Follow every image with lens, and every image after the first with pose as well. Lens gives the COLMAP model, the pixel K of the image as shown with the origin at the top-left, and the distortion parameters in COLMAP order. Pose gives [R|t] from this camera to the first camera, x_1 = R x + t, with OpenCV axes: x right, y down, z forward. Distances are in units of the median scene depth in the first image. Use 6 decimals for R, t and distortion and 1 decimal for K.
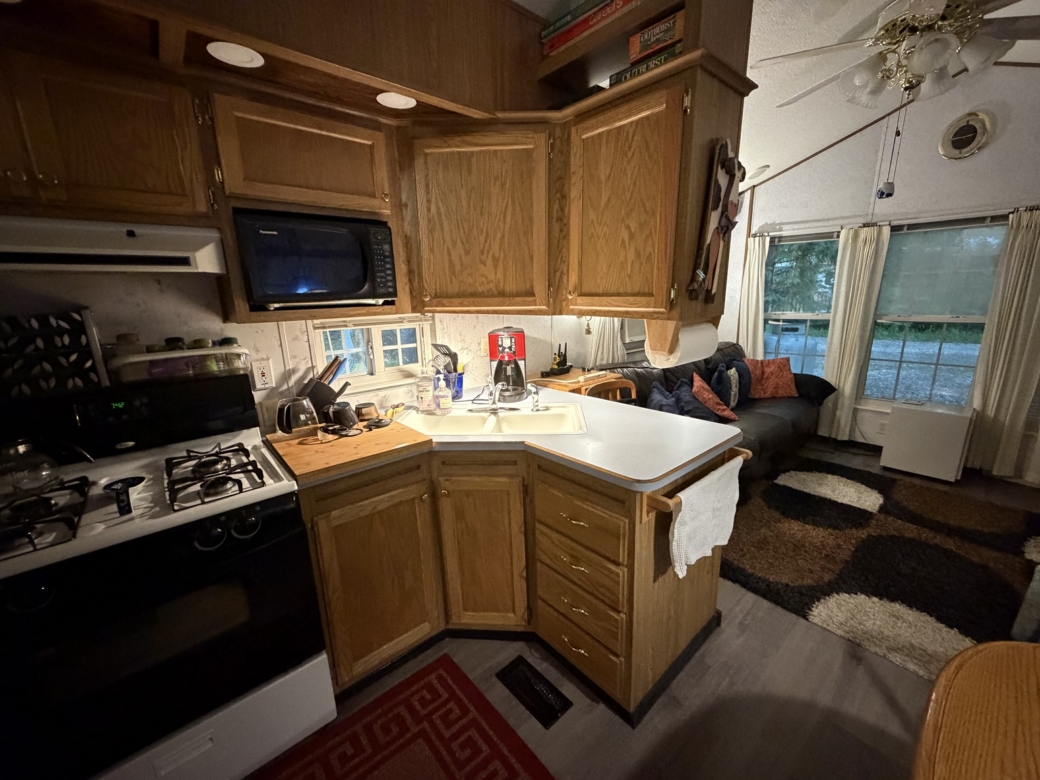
lens RADIAL K [[413.8, 0, 519.4], [0, 413.8, 392.8], [0, 0, 1]] dist [-0.001717, -0.000082]
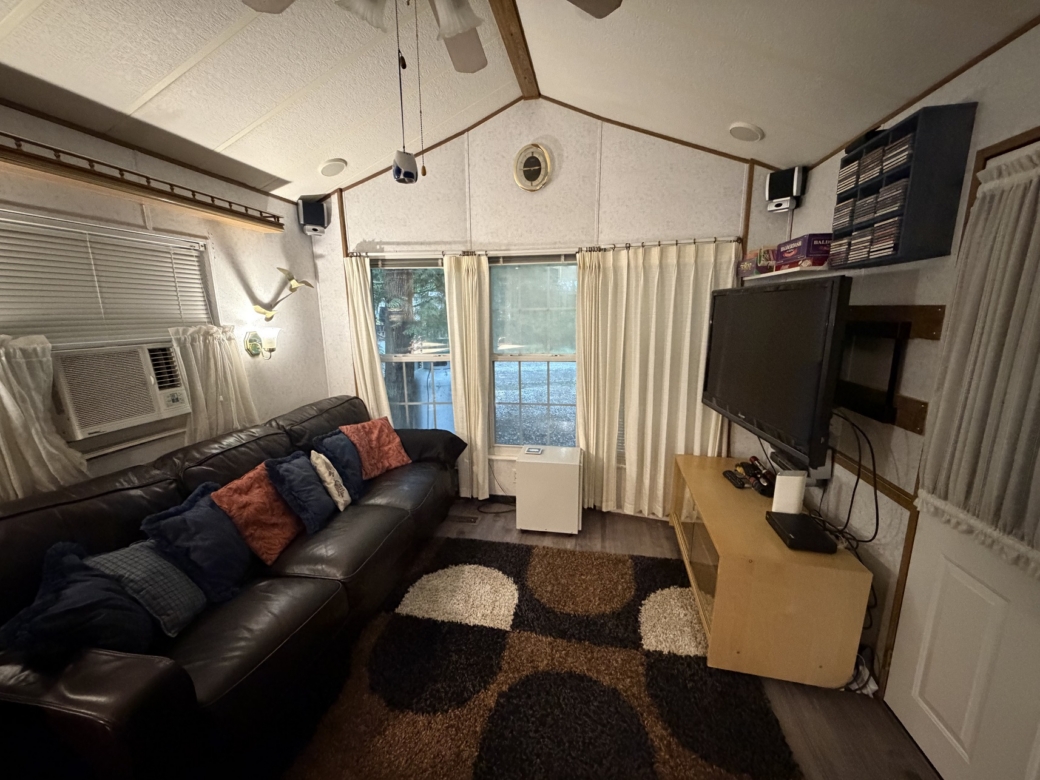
lens RADIAL K [[413.8, 0, 522.5], [0, 413.8, 395.4], [0, 0, 1]] dist [-0.001717, -0.000082]
pose [[0.767527, -0.111194, 0.631299, 0.359393], [0.143970, 0.989582, -0.000737, -0.096978], [-0.624640, 0.091454, 0.775539, 0.290124]]
